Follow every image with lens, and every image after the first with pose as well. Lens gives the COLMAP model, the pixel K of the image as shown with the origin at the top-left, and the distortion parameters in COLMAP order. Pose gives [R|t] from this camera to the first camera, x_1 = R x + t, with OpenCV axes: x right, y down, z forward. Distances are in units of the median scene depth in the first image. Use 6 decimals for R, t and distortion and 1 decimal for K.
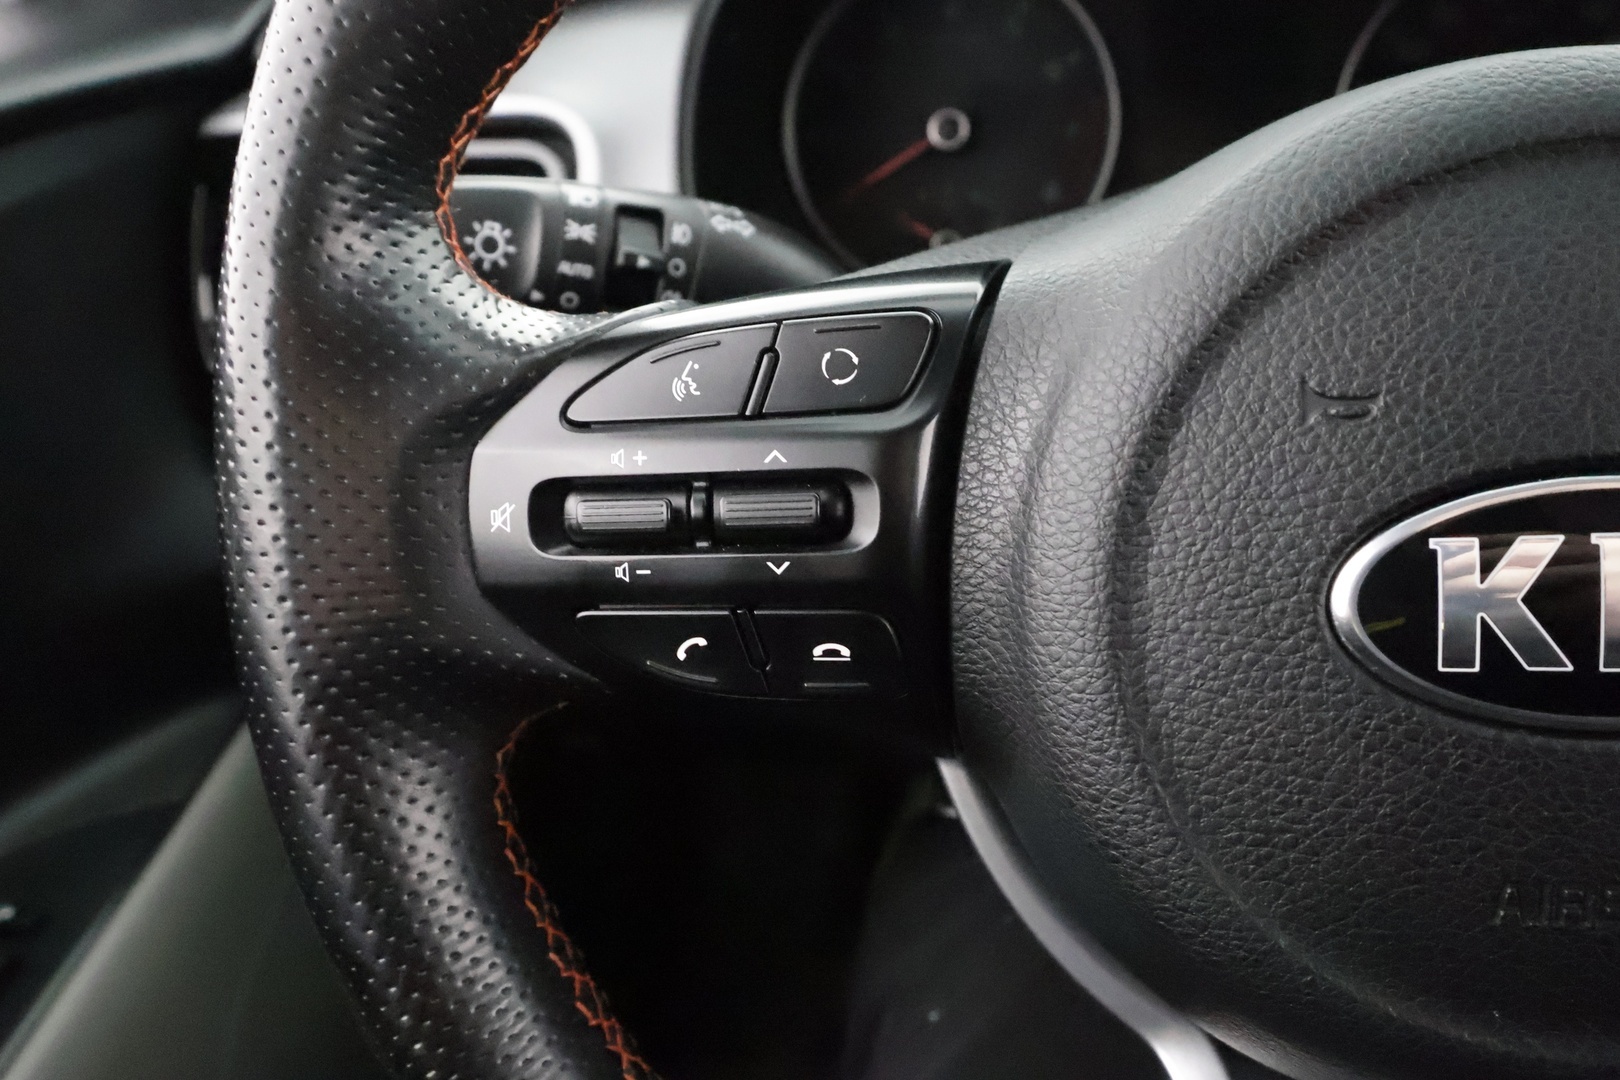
lens RADIAL K [[1402.0, 0, 810.0], [0, 1402.0, 540.0], [0, 0, 1]] dist [-0.000421, -0.005604]
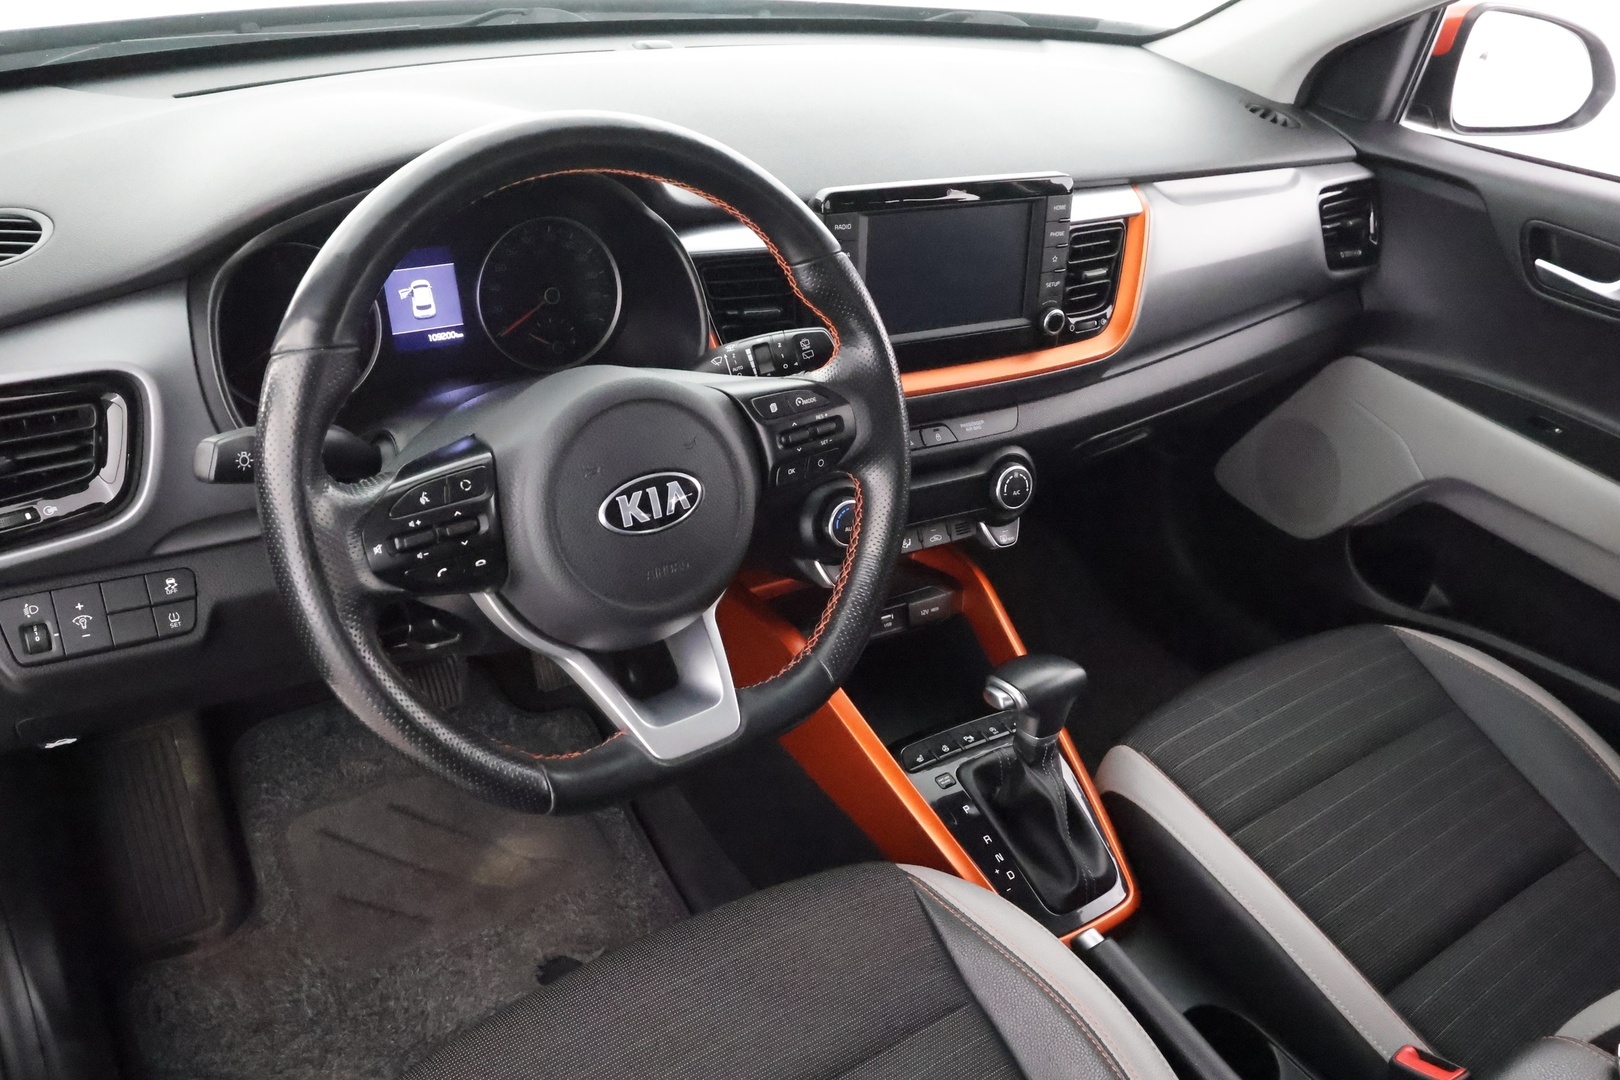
lens RADIAL K [[1290.1, 0, 810.0], [0, 1290.1, 540.0], [0, 0, 1]] dist [0.007901, -0.008337]
pose [[0.708279, -0.233490, 0.666200, -1.507584], [0.210712, 0.970622, 0.116163, -0.175928], [-0.673752, 0.058101, 0.736670, -1.927191]]
